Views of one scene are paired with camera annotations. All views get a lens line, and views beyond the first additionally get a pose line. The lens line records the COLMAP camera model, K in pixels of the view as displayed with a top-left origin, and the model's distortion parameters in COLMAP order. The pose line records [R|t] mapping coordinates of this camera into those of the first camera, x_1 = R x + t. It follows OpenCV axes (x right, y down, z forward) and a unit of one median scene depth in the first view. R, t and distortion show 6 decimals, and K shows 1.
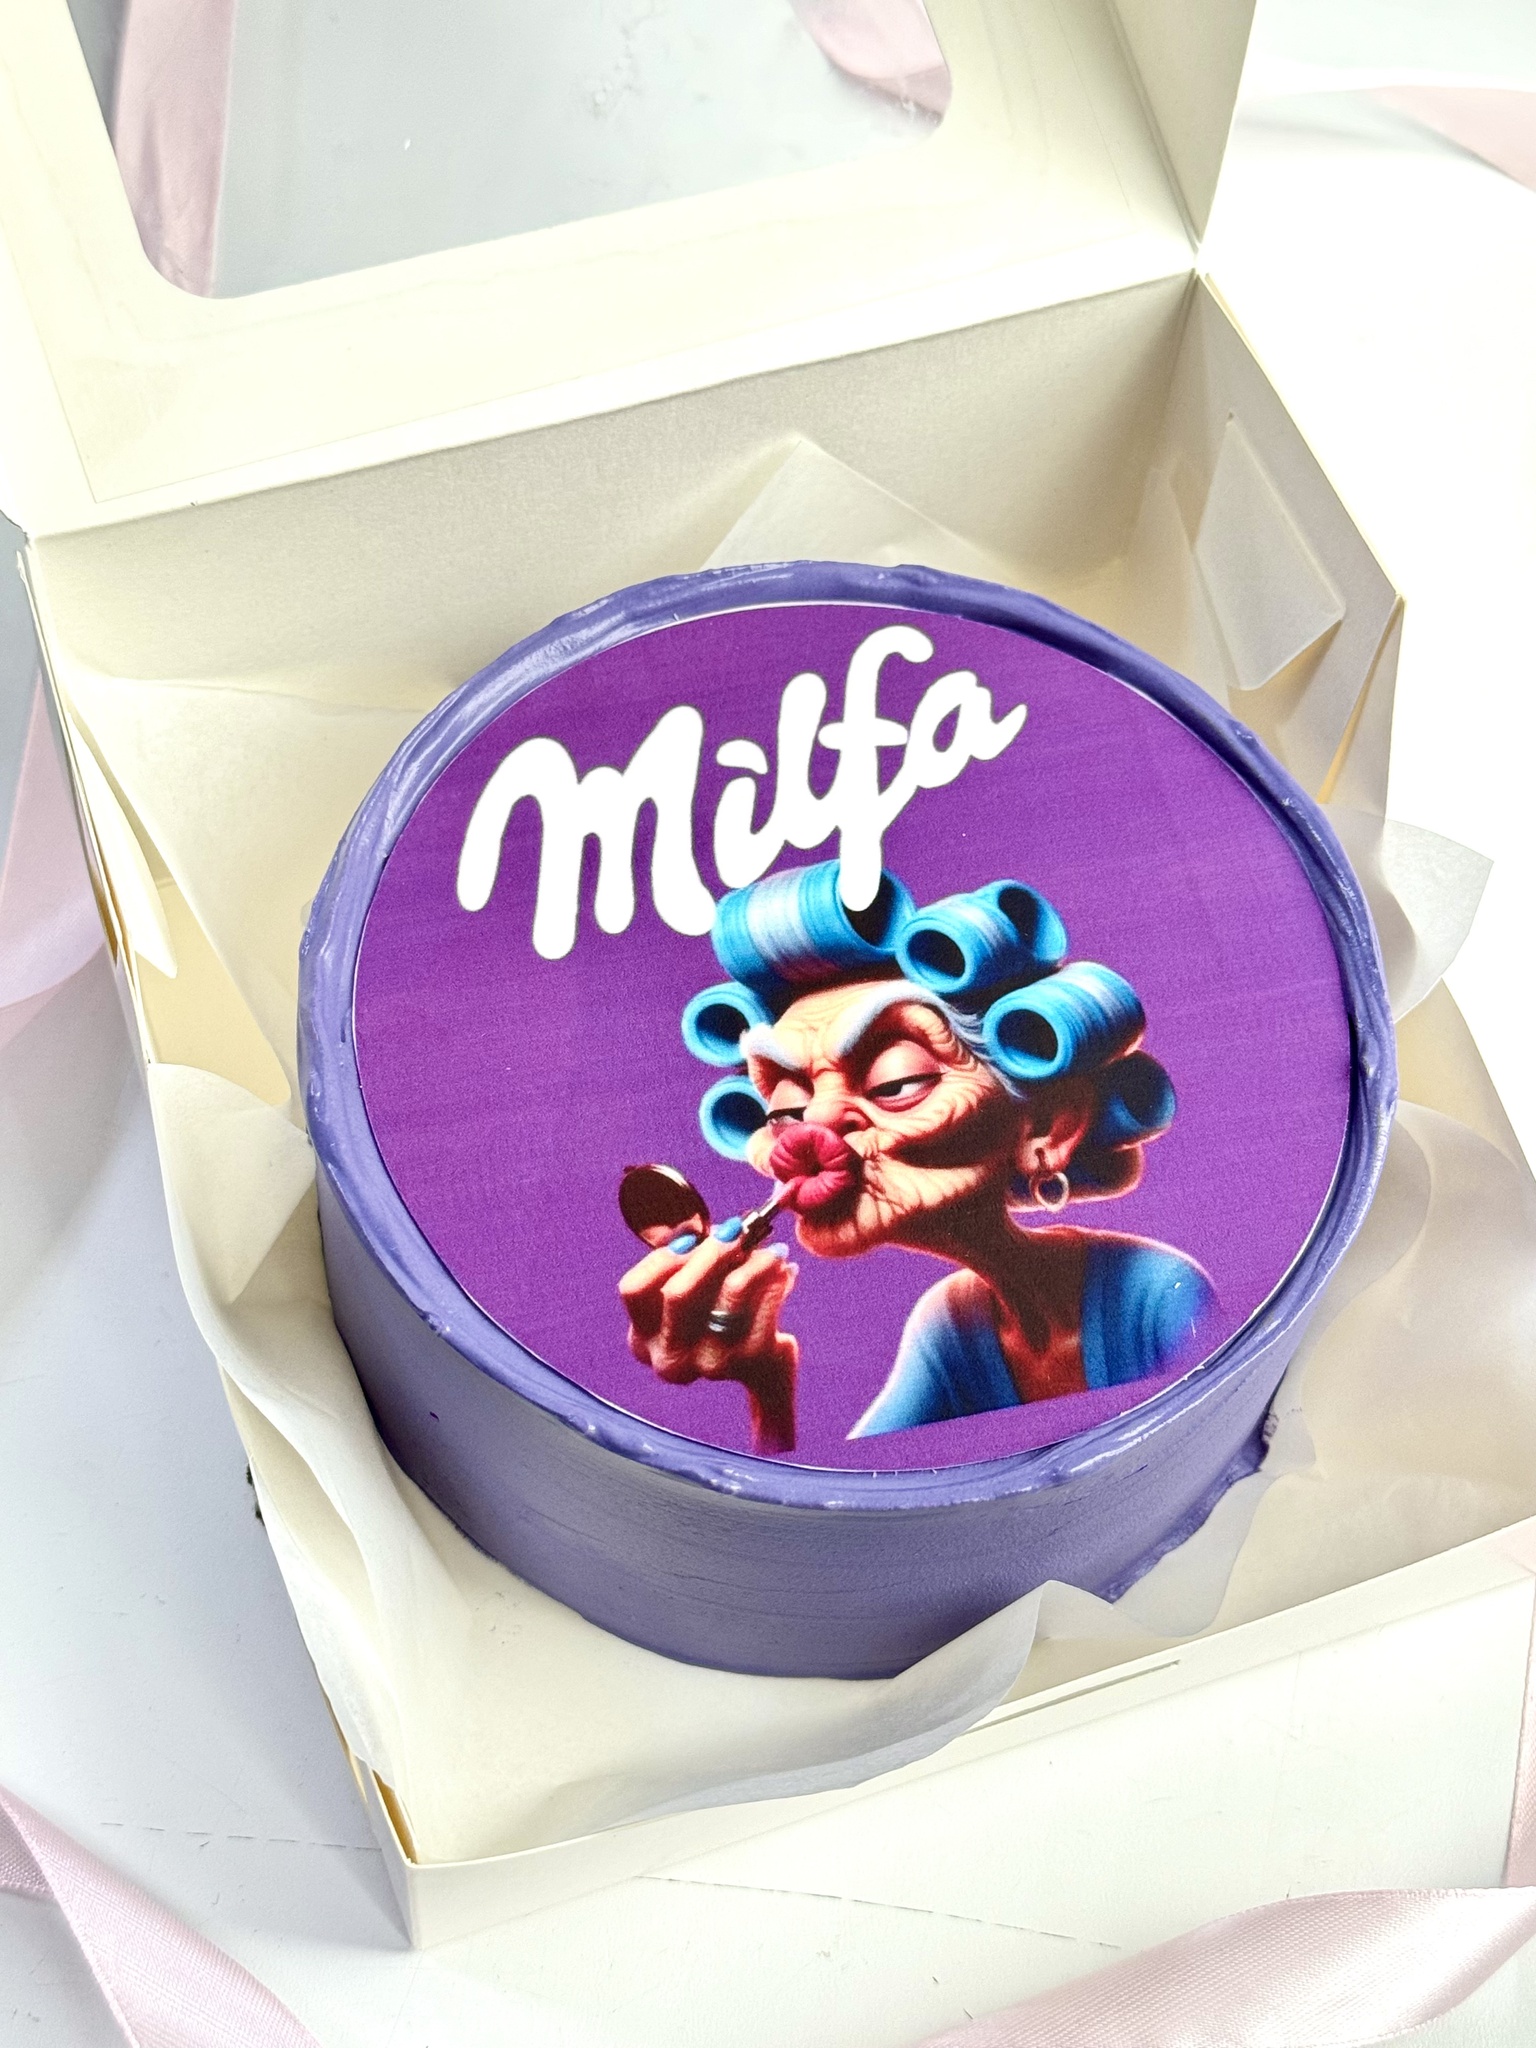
lens RADIAL K [[3042.1, 0, 758.8], [0, 3042.1, 1016.7], [0, 0, 1]] dist [0.126348, 0.000000]
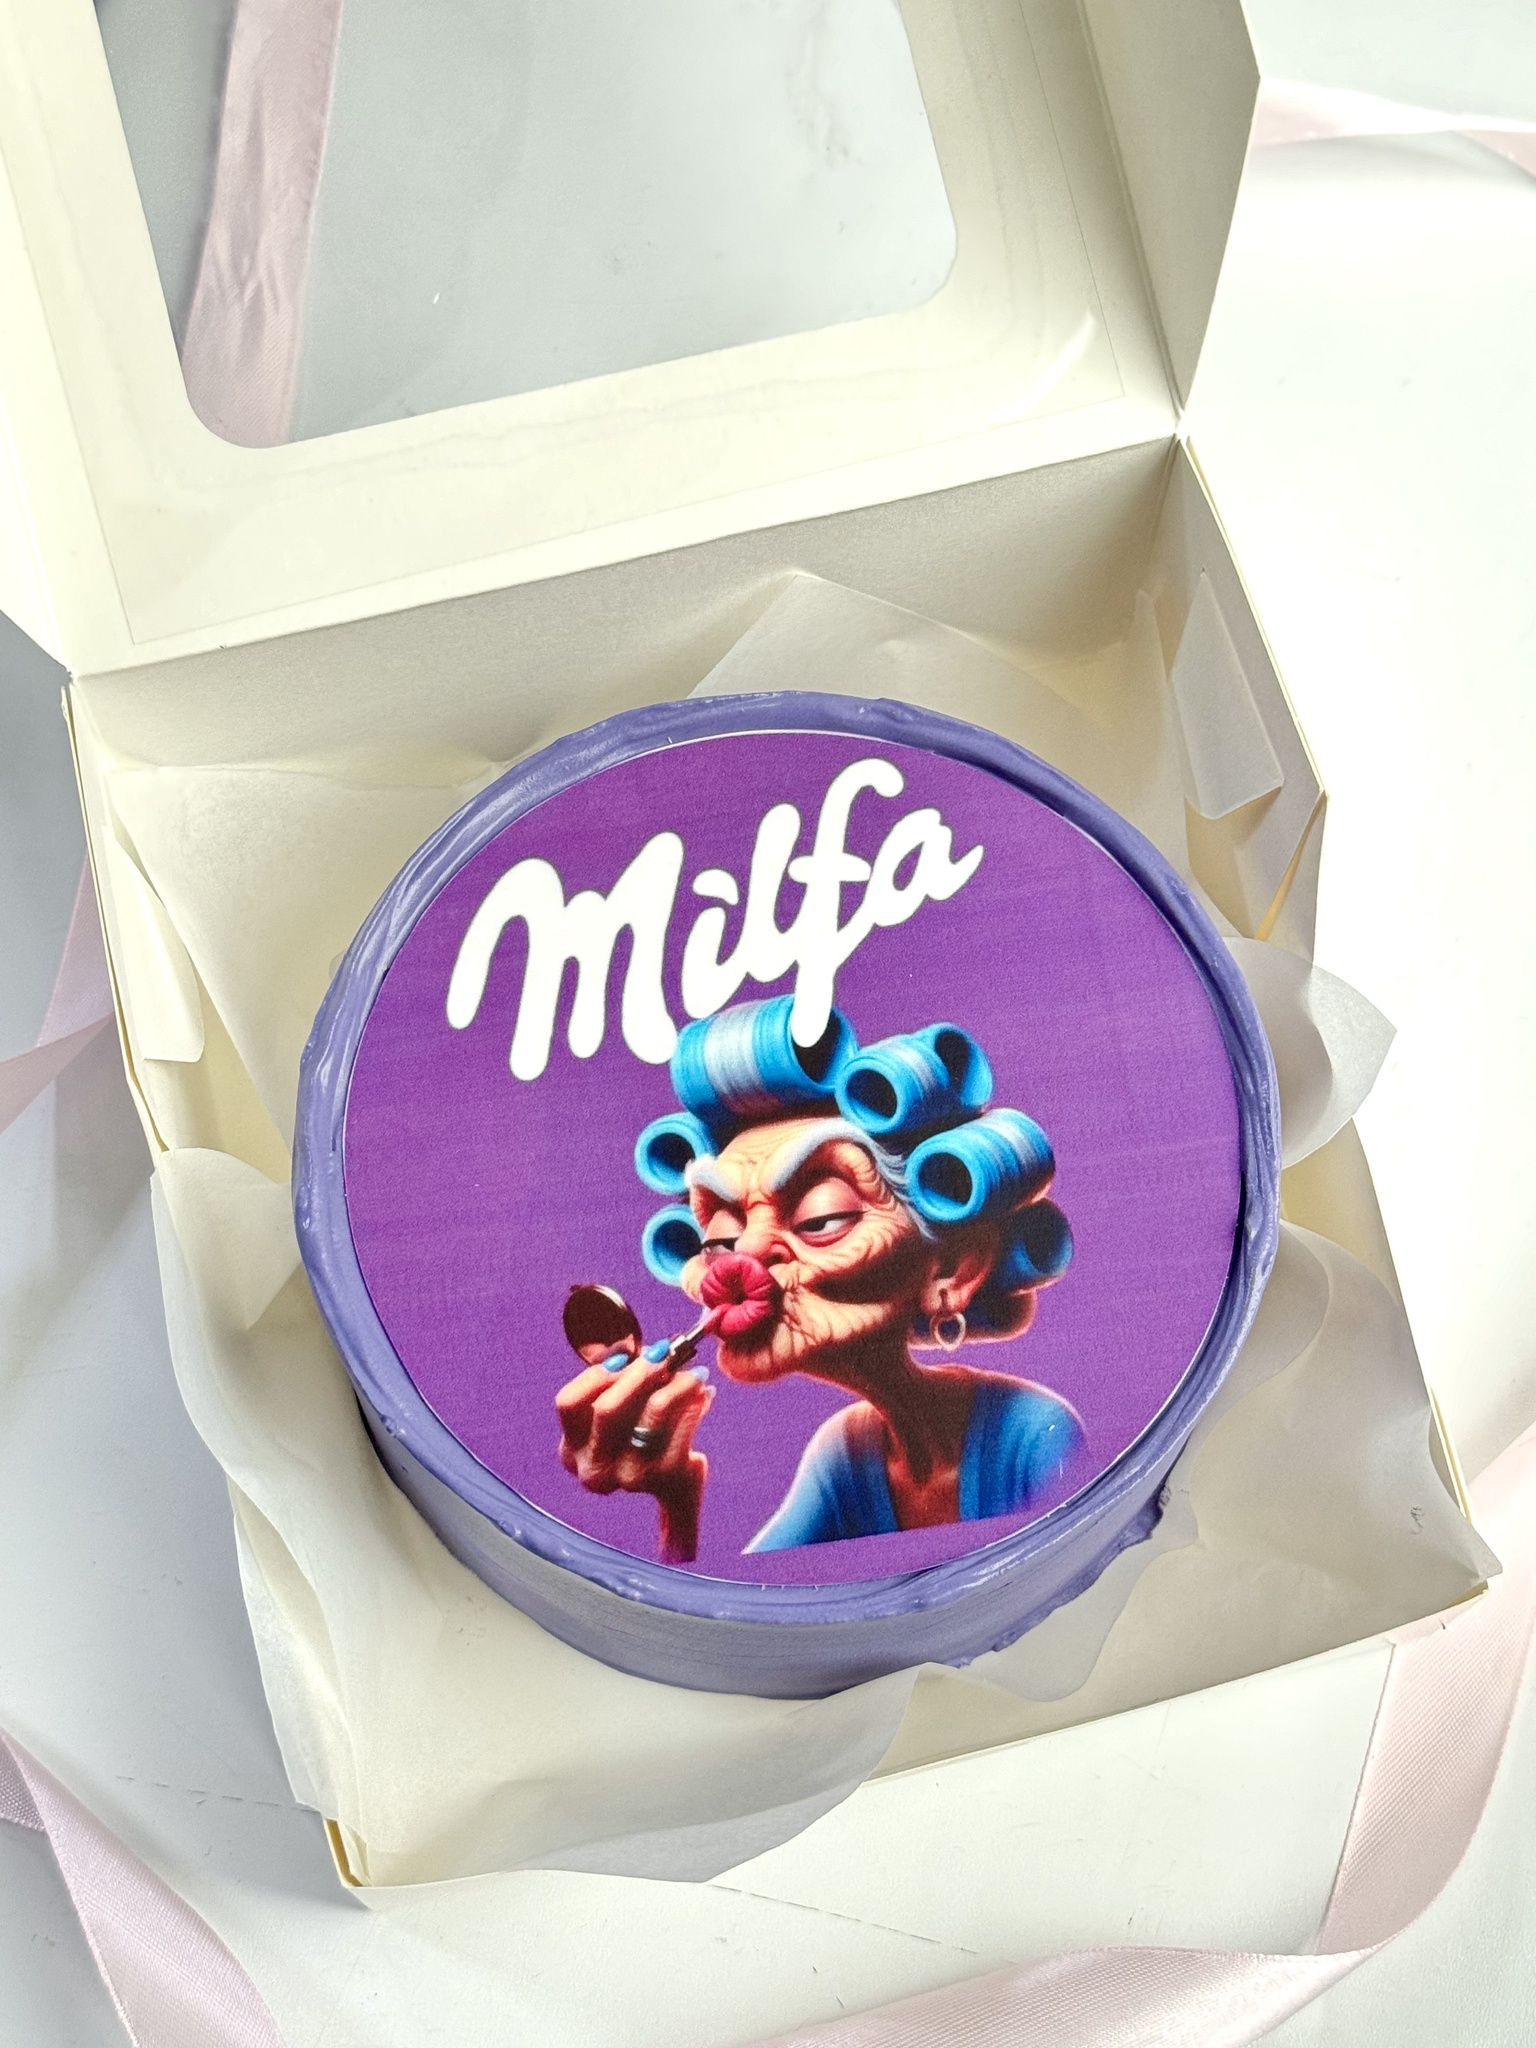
lens RADIAL K [[3042.1, 0, 775.8], [0, 3042.1, 1033.9], [0, 0, 1]] dist [0.126348, 0.000000]
pose [[0.995405, 0.065539, -0.069816, 0.100859], [-0.053834, 0.985965, 0.158034, -0.218220], [0.079194, -0.153549, 0.984962, -0.089283]]
